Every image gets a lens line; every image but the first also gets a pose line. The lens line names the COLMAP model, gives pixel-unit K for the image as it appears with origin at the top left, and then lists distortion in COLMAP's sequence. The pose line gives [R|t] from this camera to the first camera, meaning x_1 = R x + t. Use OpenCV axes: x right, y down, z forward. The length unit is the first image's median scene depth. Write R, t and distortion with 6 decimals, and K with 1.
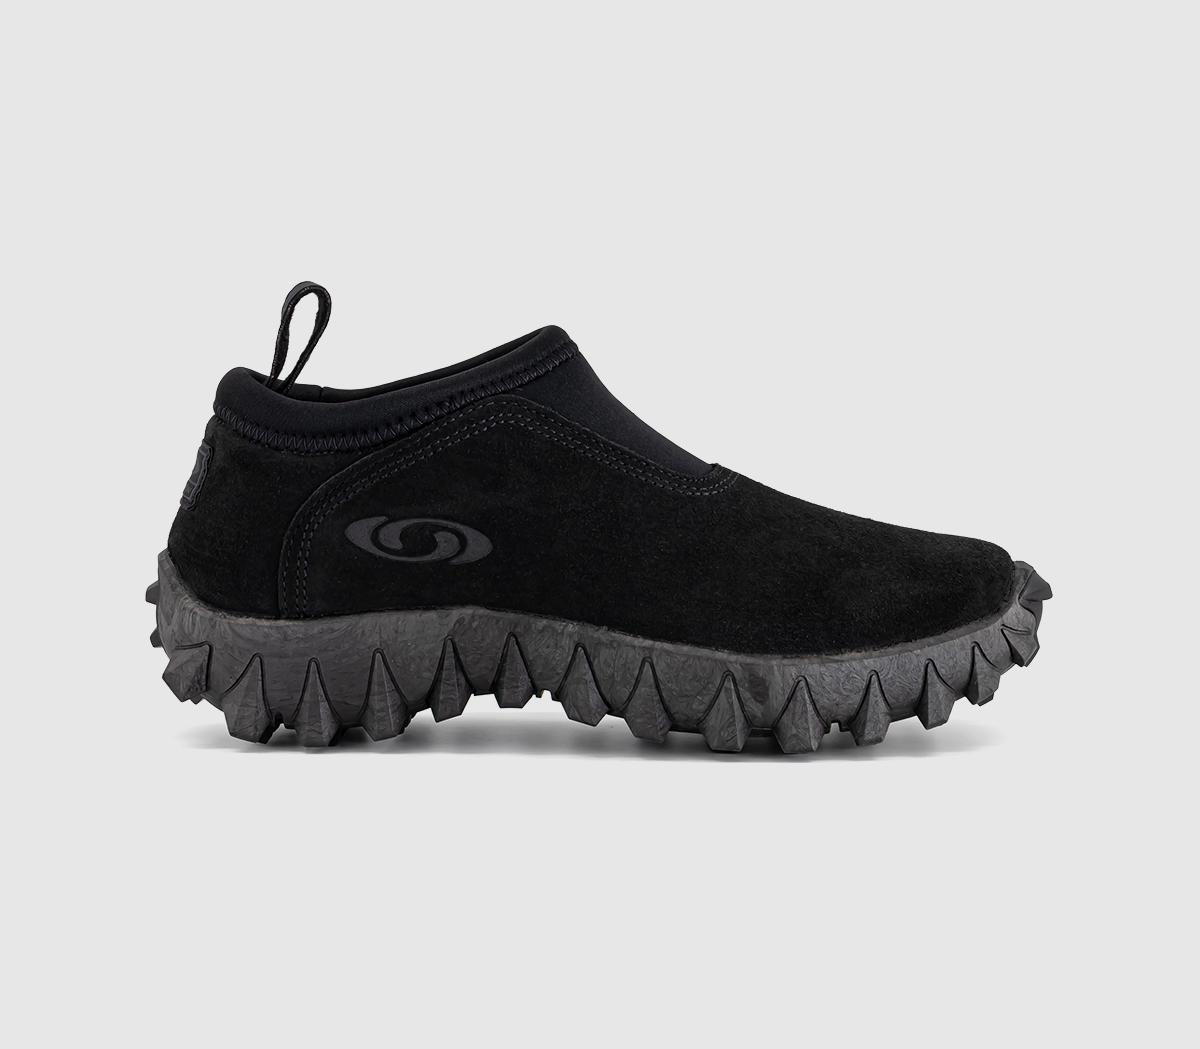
lens RADIAL K [[2030.6, 0, 600.0], [0, 2030.6, 524.5], [0, 0, 1]] dist [0.027268, 0.026507]
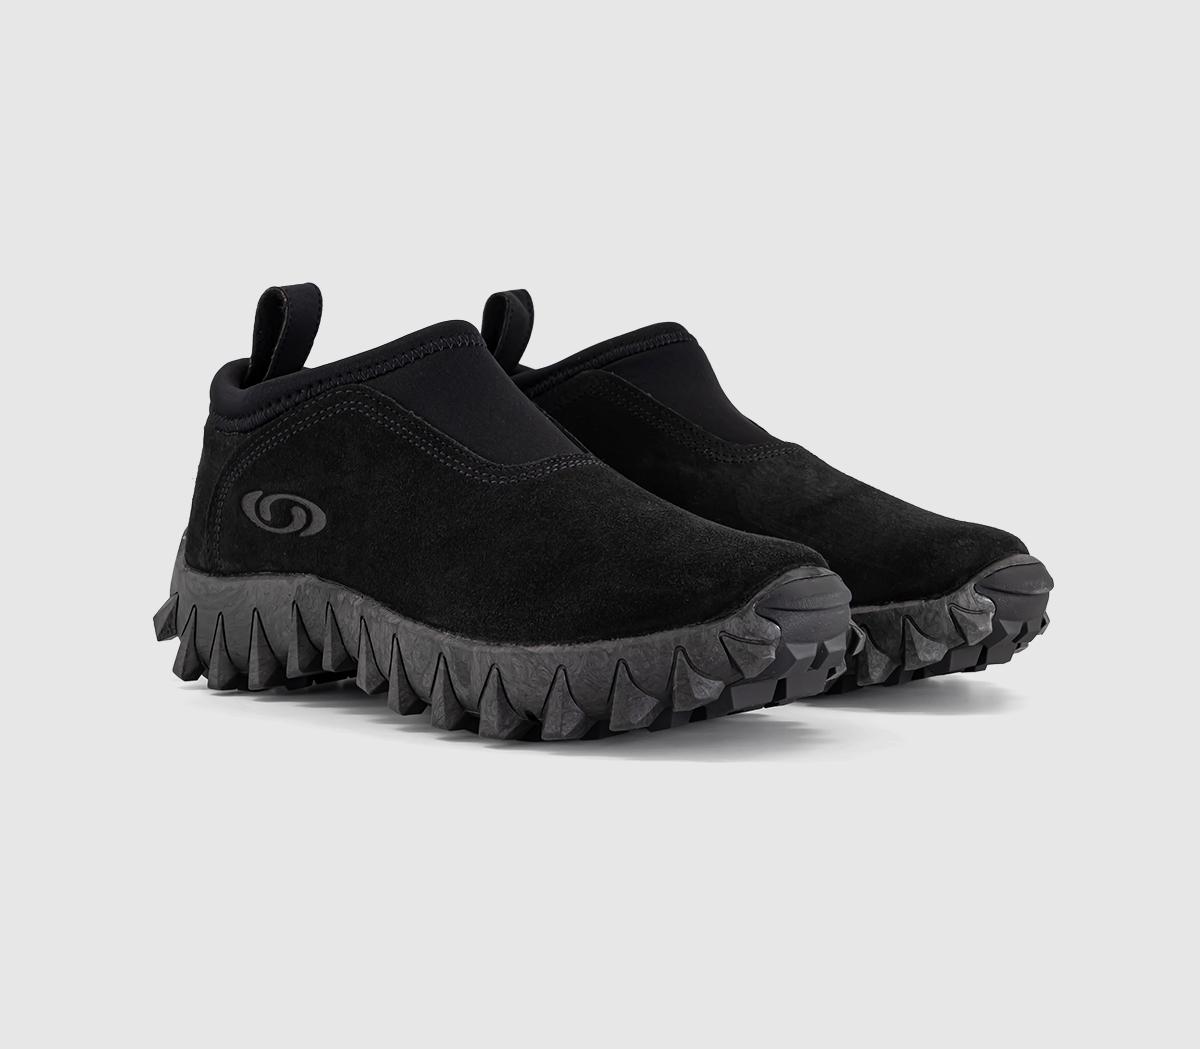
lens RADIAL K [[2030.6, 0, 600.0], [0, 2030.6, 524.5], [0, 0, 1]] dist [0.027268, 0.026507]
pose [[0.817820, 0.051362, -0.573178, 0.691774], [-0.042271, 0.998680, 0.029177, -0.026076], [0.573920, 0.000367, 0.818911, 0.186654]]
